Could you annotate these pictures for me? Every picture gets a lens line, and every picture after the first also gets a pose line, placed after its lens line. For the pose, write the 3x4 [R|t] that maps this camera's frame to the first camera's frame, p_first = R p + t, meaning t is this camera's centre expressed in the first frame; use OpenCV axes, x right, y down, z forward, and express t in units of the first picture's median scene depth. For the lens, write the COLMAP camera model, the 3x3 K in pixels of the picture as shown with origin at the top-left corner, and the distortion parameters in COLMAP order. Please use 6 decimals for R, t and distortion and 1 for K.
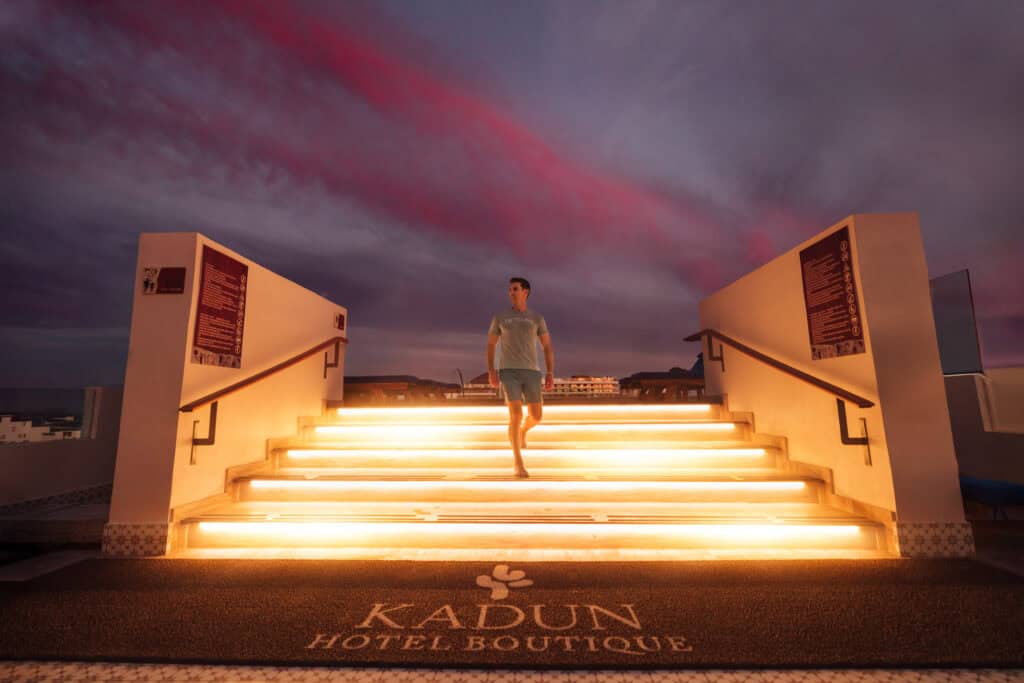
lens RADIAL K [[443.4, 0, 512.0], [0, 443.4, 341.5], [0, 0, 1]] dist [0.000126, 0.000027]
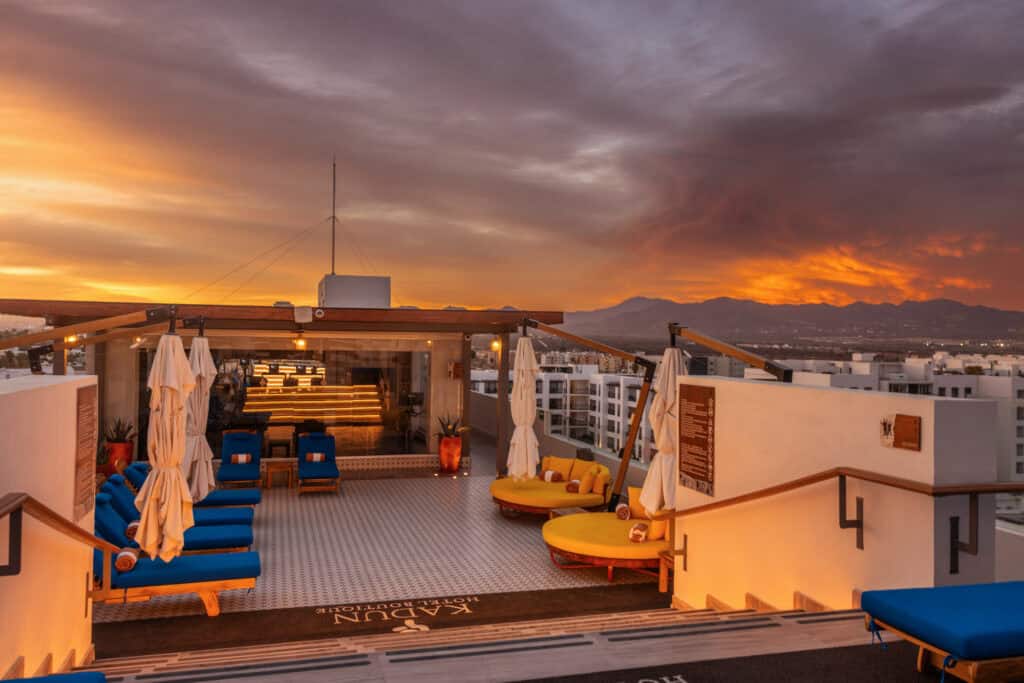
lens RADIAL K [[823.8, 0, 512.0], [0, 823.8, 341.5], [0, 0, 1]] dist [0.000183, -0.000088]
pose [[-0.950175, 0.000670, -0.311717, 0.390460], [0.038890, 0.992439, -0.116411, -0.089690], [0.309282, -0.122734, -0.943017, 2.814040]]
